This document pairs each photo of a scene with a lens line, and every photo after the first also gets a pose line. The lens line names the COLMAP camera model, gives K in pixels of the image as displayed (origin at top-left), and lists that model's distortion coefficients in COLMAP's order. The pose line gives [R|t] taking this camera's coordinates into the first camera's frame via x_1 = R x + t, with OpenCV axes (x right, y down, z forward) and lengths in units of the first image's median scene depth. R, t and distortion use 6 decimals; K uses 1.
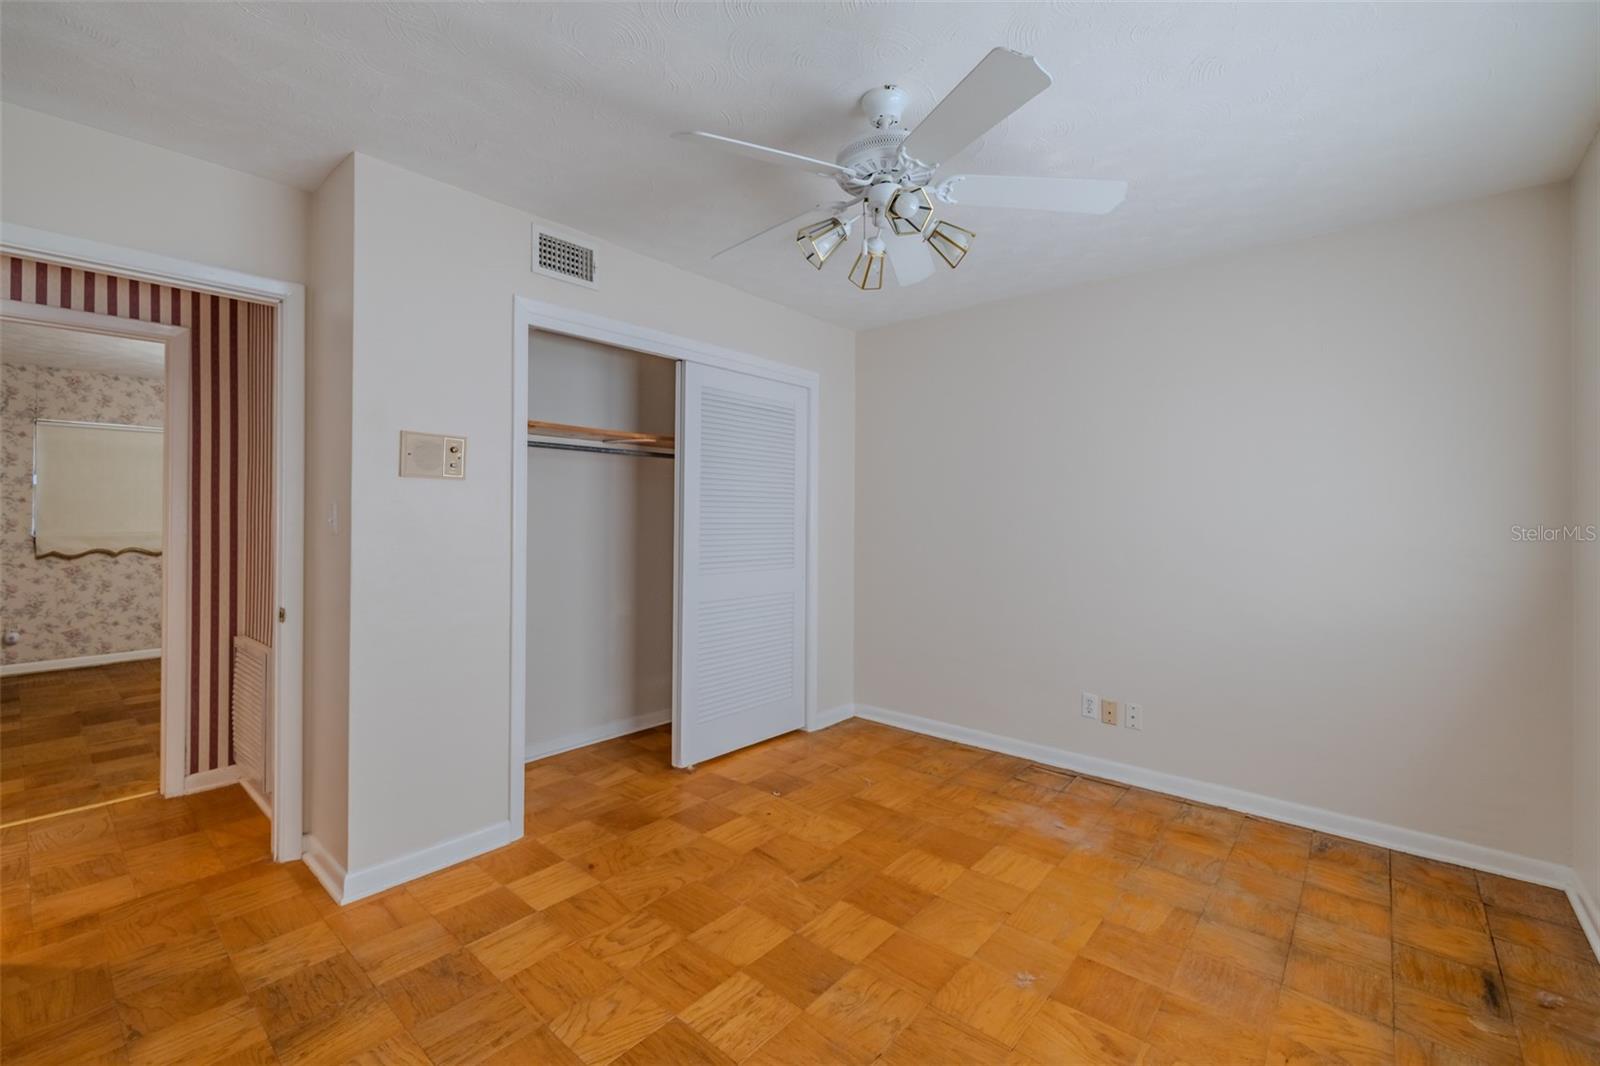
lens RADIAL K [[684.2, 0, 800.5], [0, 684.2, 520.3], [0, 0, 1]] dist [-0.001430, 0.000335]
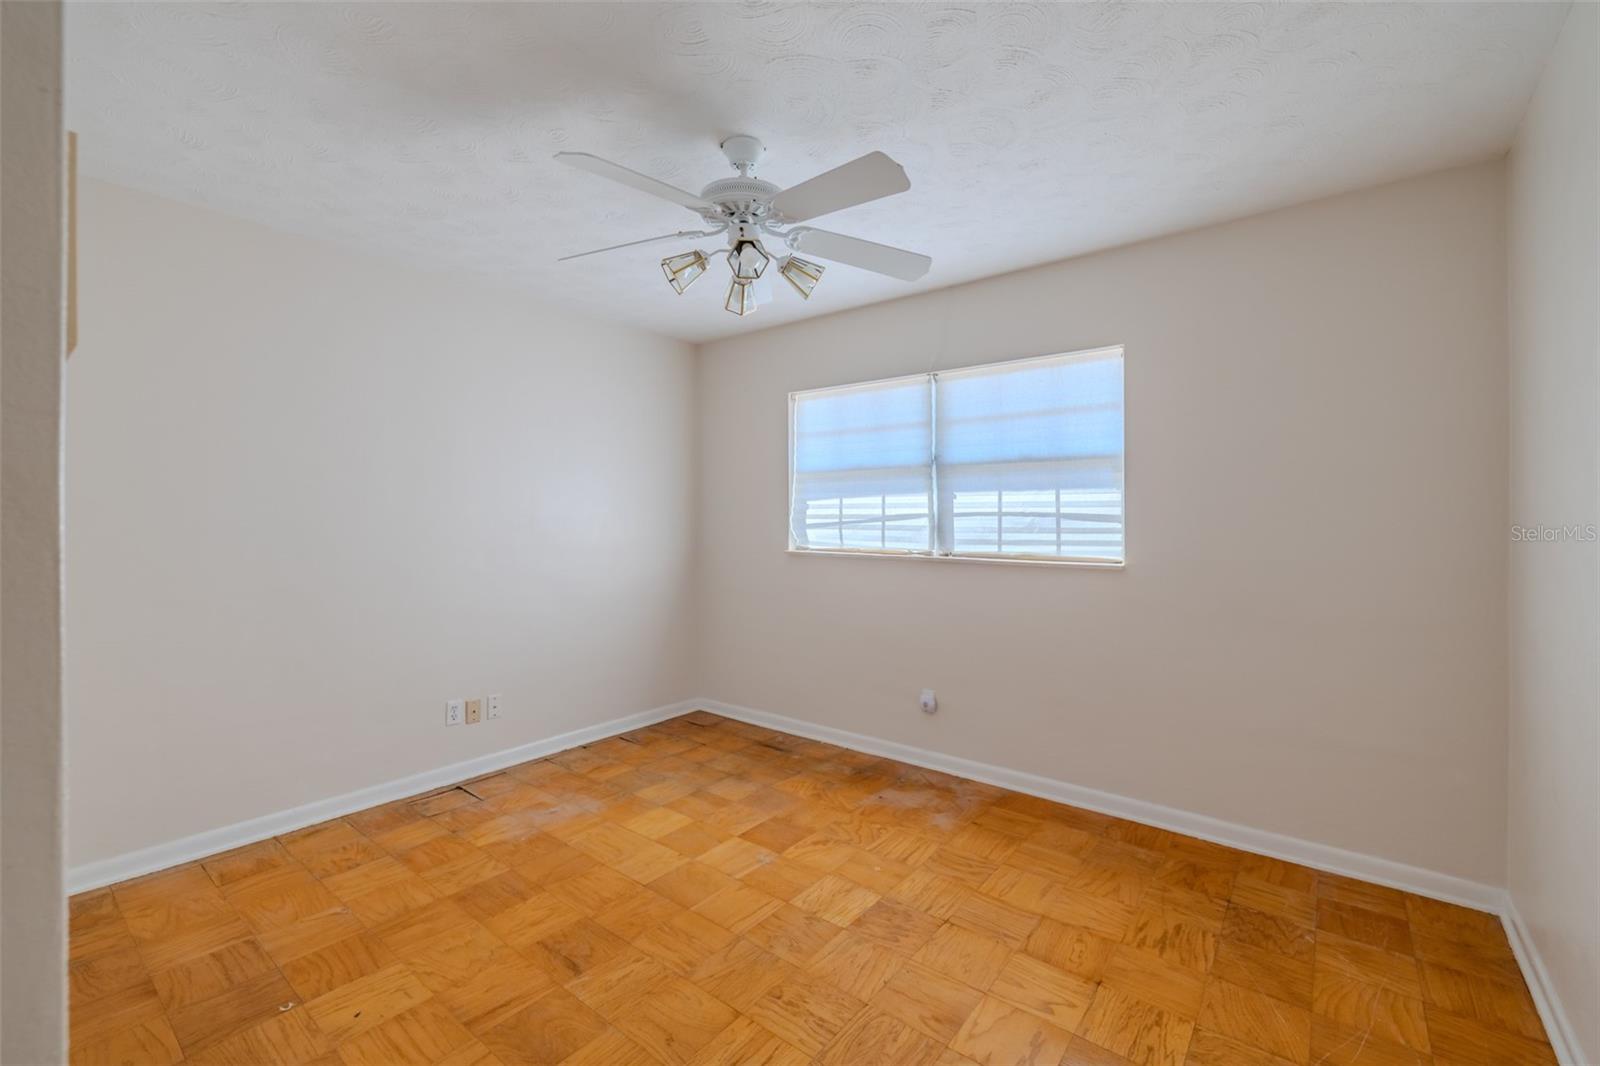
lens RADIAL K [[684.2, 0, 800.6], [0, 684.2, 525.6], [0, 0, 1]] dist [-0.001430, 0.000335]
pose [[-0.044920, -0.015722, 0.998867, -0.690263], [0.009131, 0.999828, 0.016148, -0.008687], [-0.998949, 0.009846, -0.044769, 0.660564]]
